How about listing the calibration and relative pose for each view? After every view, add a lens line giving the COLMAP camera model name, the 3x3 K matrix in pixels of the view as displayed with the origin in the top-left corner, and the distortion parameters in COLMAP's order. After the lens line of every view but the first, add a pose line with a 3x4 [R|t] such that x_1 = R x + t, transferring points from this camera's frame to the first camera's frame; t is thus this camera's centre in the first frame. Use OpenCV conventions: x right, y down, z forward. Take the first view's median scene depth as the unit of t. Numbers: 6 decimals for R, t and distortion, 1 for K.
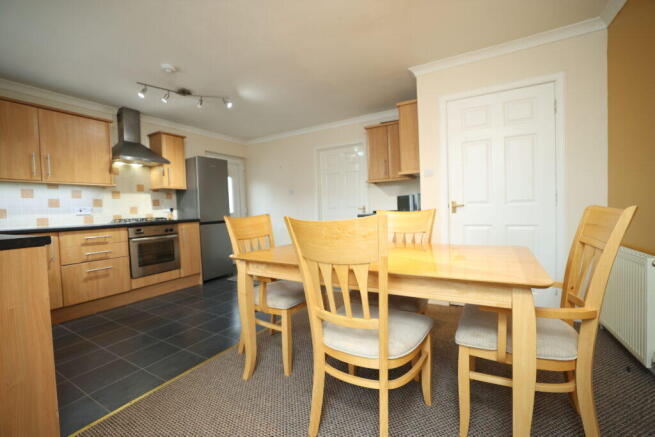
lens RADIAL K [[278.5, 0, 324.3], [0, 278.5, 217.5], [0, 0, 1]] dist [-0.001451, -0.000115]
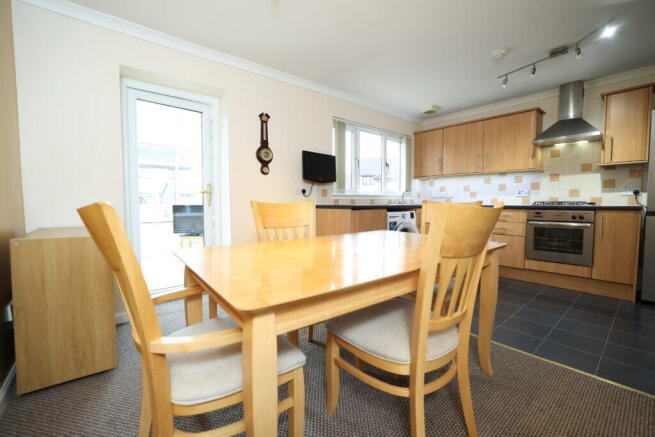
lens RADIAL K [[278.5, 0, 325.3], [0, 278.5, 217.1], [0, 0, 1]] dist [-0.001451, -0.000115]
pose [[-0.337345, 0.090780, -0.936994, 0.491734], [-0.020797, 0.994378, 0.103828, -0.026381], [0.941151, 0.054513, -0.333561, 0.575022]]
